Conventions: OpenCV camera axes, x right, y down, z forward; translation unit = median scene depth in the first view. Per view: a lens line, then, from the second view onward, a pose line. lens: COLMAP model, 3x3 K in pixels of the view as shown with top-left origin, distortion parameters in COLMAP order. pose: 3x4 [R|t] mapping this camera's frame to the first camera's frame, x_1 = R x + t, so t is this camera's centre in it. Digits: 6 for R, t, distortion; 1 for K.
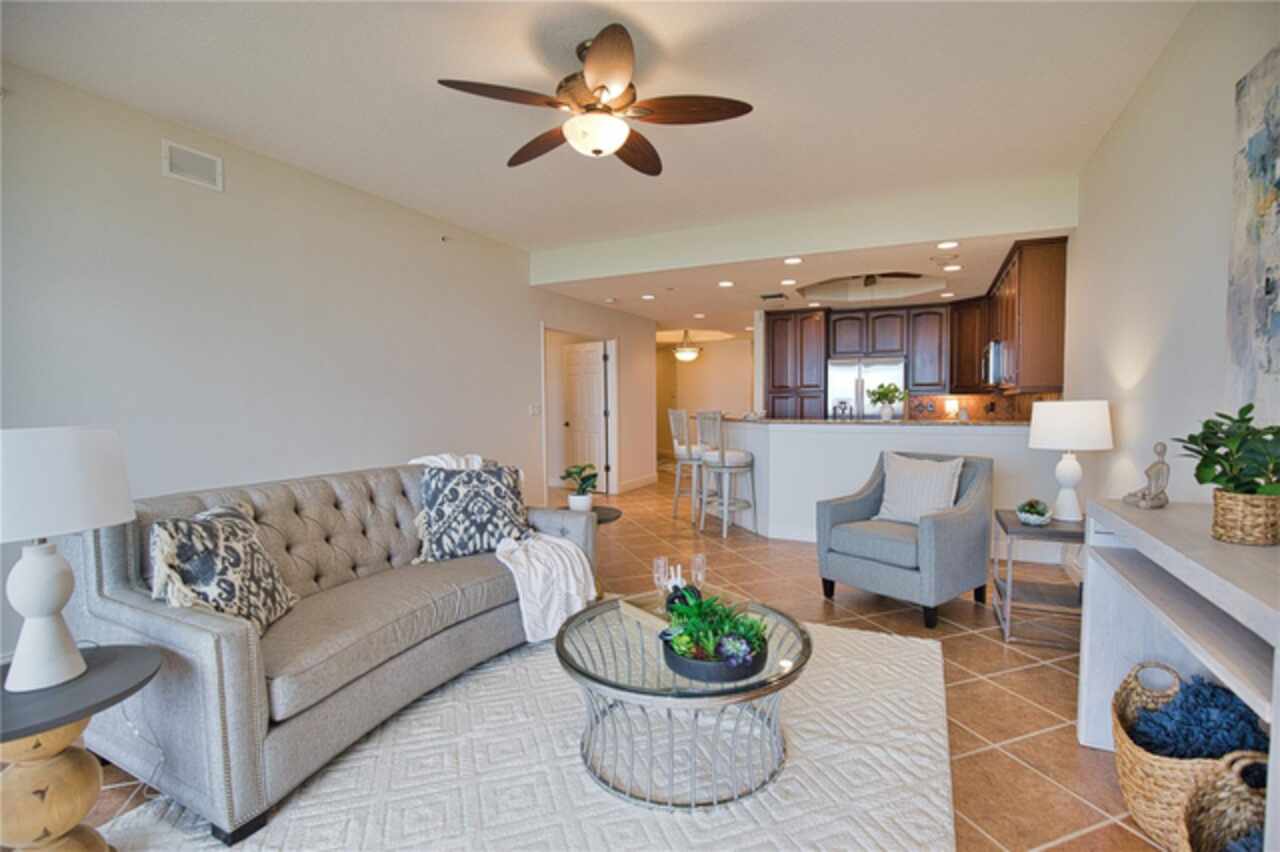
lens RADIAL K [[589.2, 0, 640.0], [0, 589.2, 426.0], [0, 0, 1]] dist [-0.021214, -0.000372]
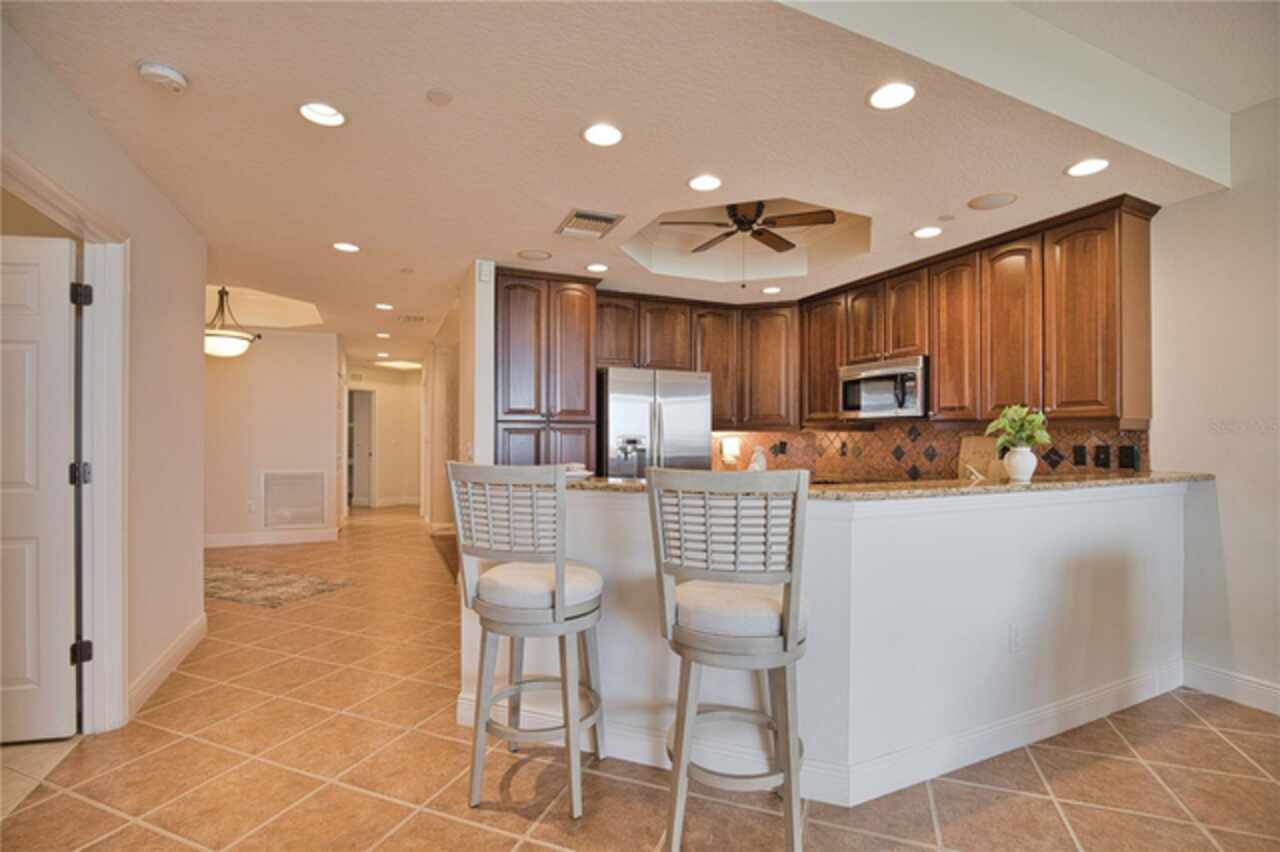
lens RADIAL K [[589.2, 0, 640.0], [0, 589.2, 426.0], [0, 0, 1]] dist [-0.021214, -0.000372]
pose [[0.662073, 0.019480, 0.749186, -0.089988], [0.011296, 0.999289, -0.035965, -0.032594], [-0.749355, 0.032274, 0.661382, 0.581526]]
